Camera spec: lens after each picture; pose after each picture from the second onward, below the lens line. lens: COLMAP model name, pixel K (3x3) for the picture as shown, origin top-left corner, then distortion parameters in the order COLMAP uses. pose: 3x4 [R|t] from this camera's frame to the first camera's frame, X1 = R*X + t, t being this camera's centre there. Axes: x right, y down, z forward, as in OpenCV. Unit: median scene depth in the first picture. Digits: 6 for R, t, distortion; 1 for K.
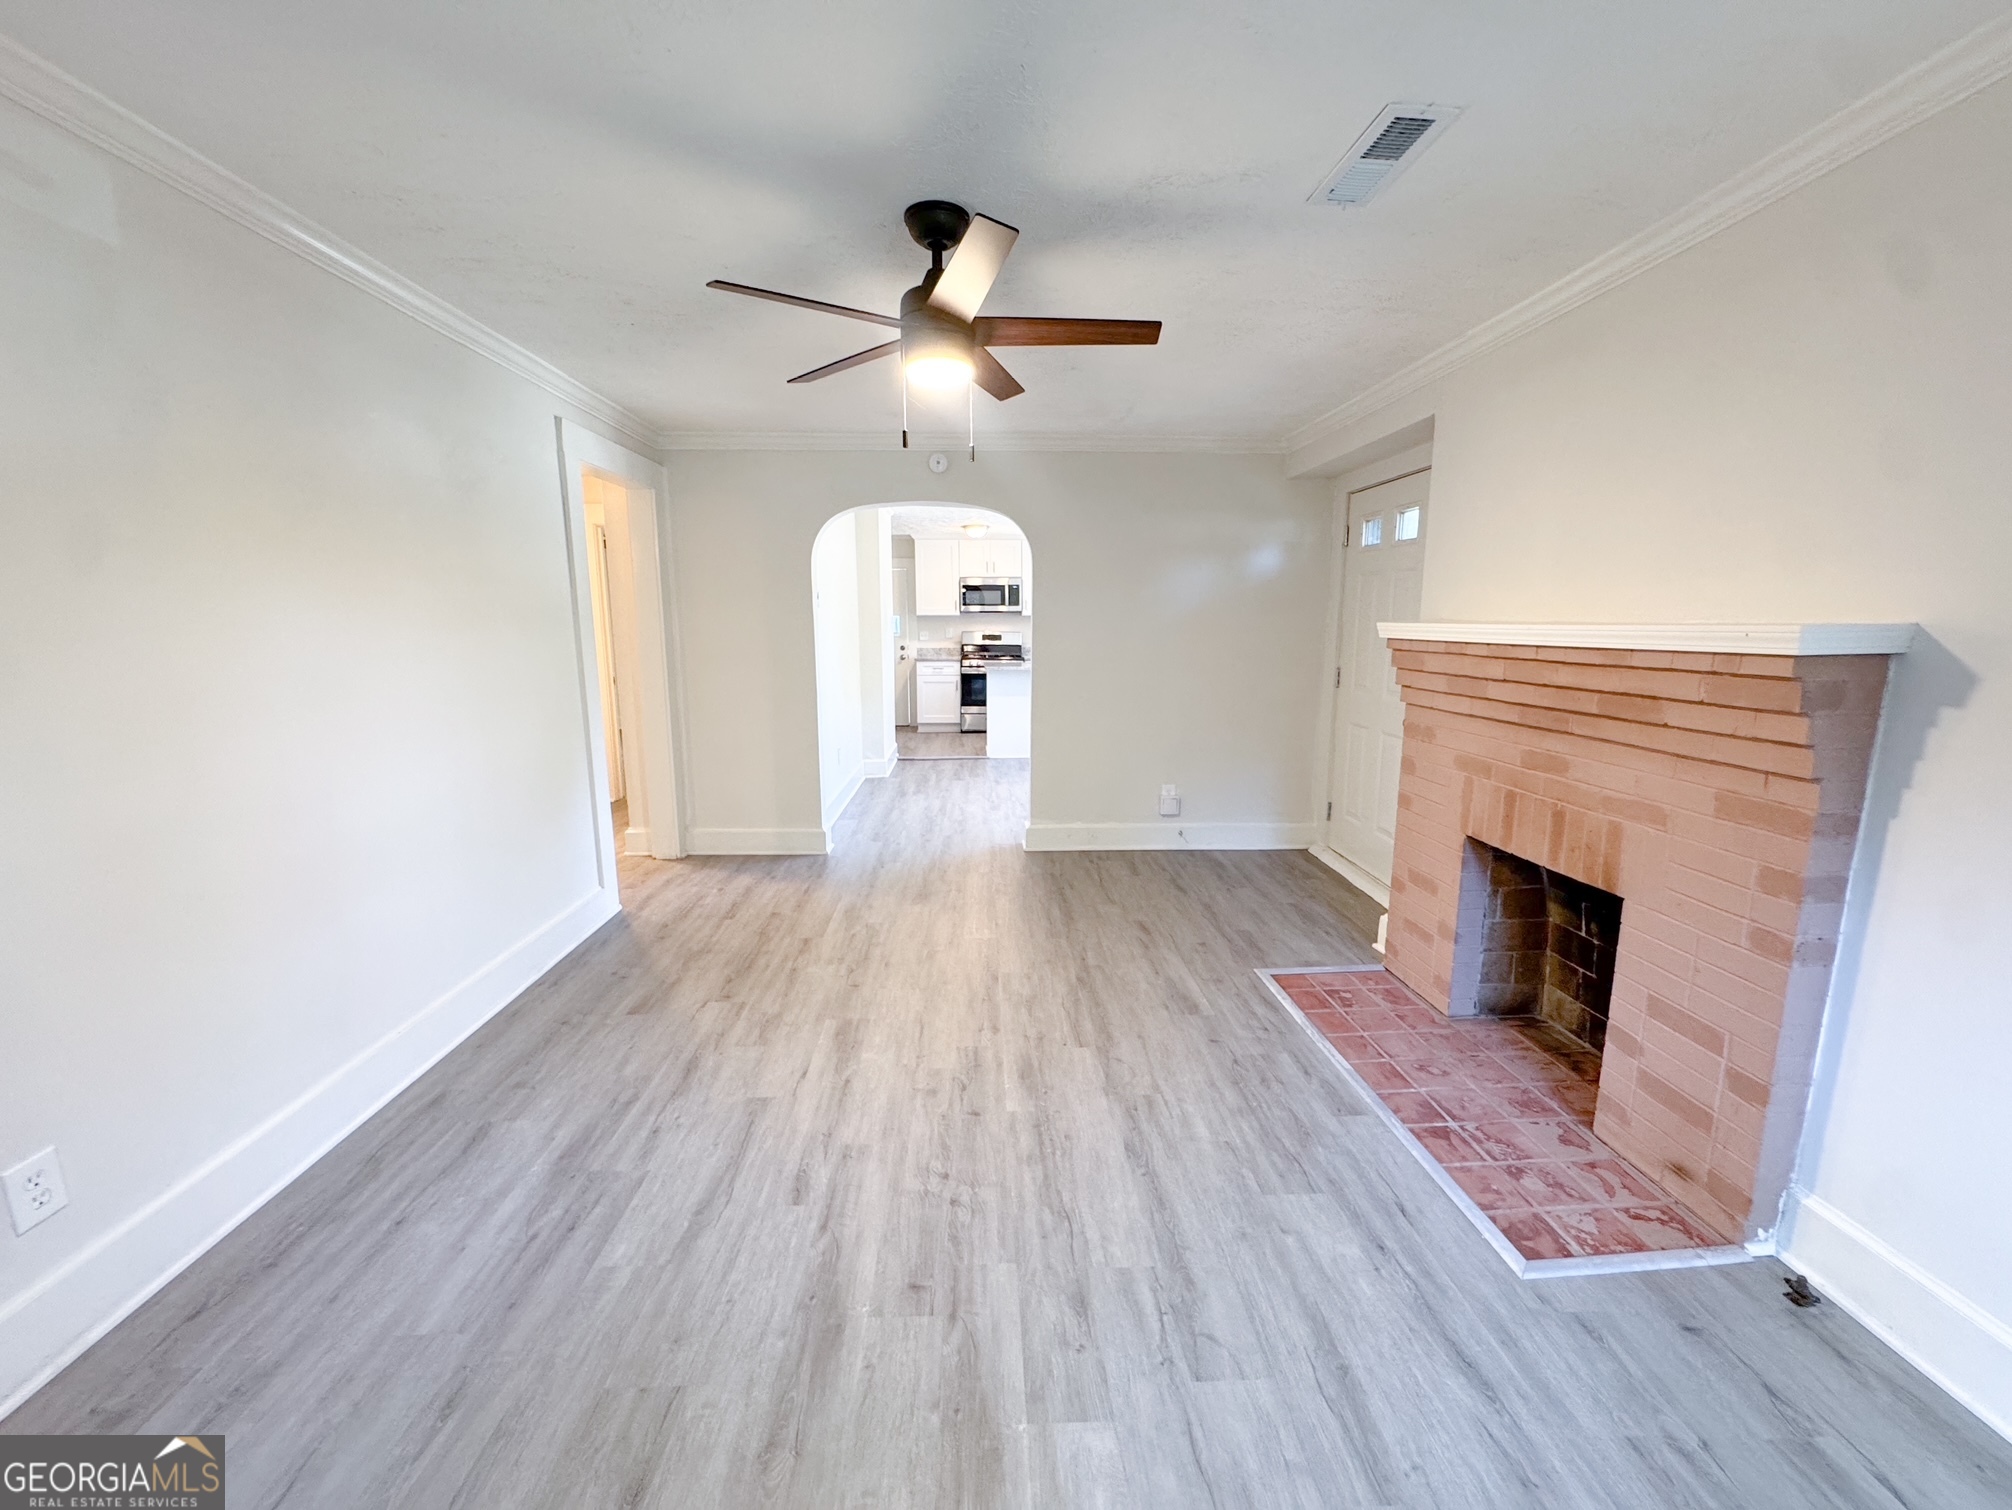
lens RADIAL K [[810.6, 0, 1013.7], [0, 810.6, 759.1], [0, 0, 1]] dist [-0.003789, -0.000157]
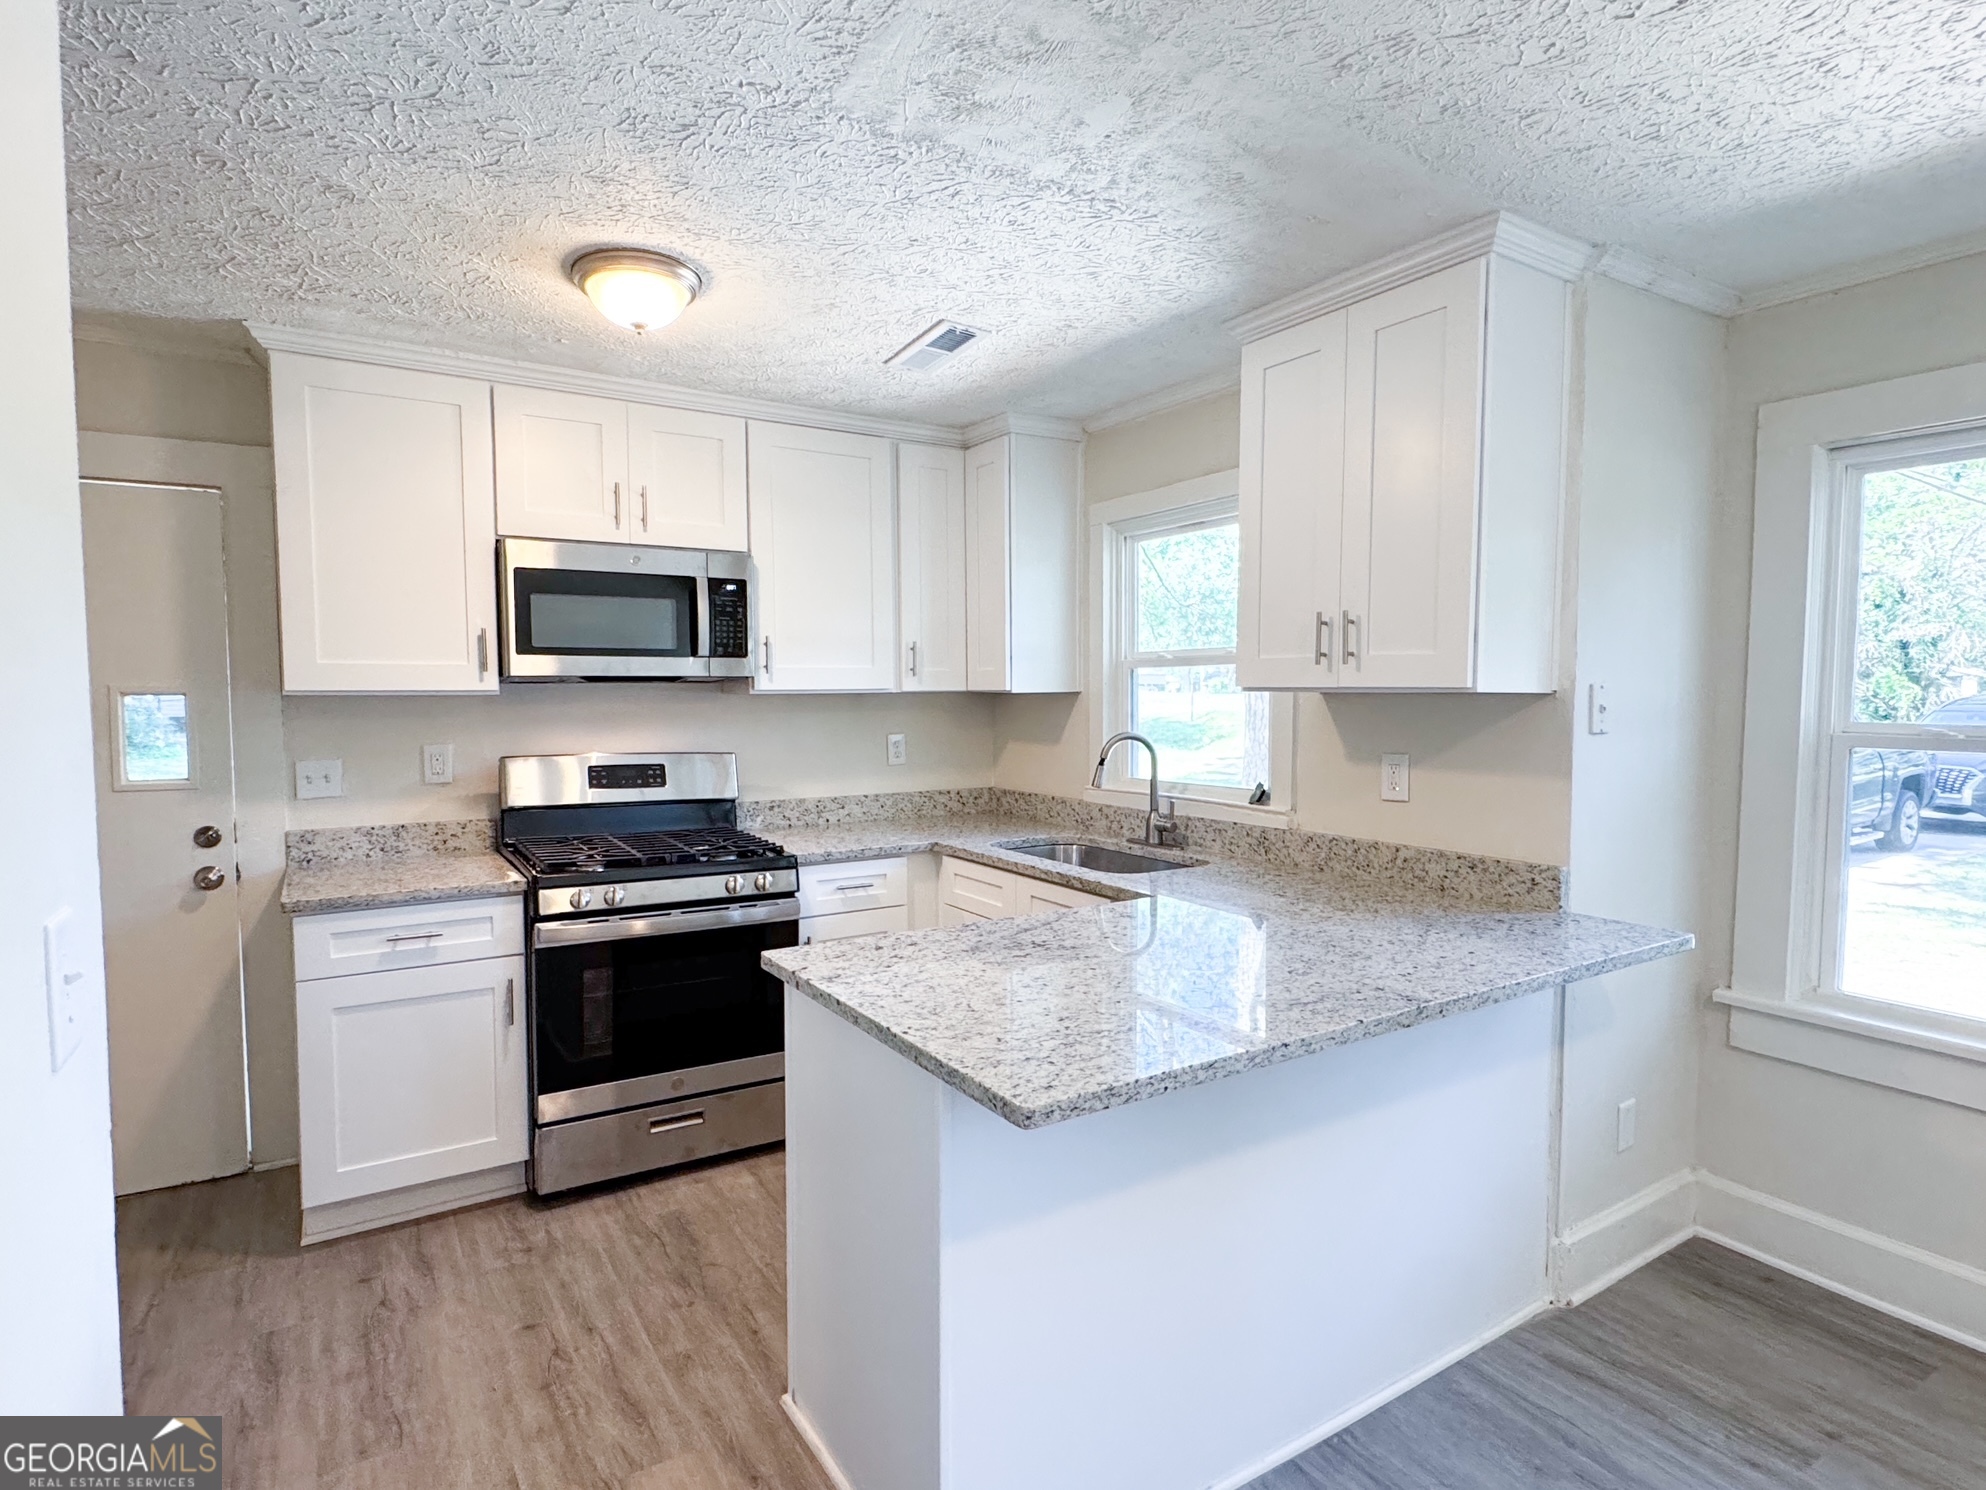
lens RADIAL K [[1043.3, 0, 990.3], [0, 1043.3, 747.0], [0, 0, 1]] dist [-0.003146, -0.000328]
pose [[0.871633, -0.026730, 0.489430, -0.141156], [0.079295, 0.993049, -0.086984, -0.189953], [-0.483703, 0.114628, 0.867693, 1.024570]]
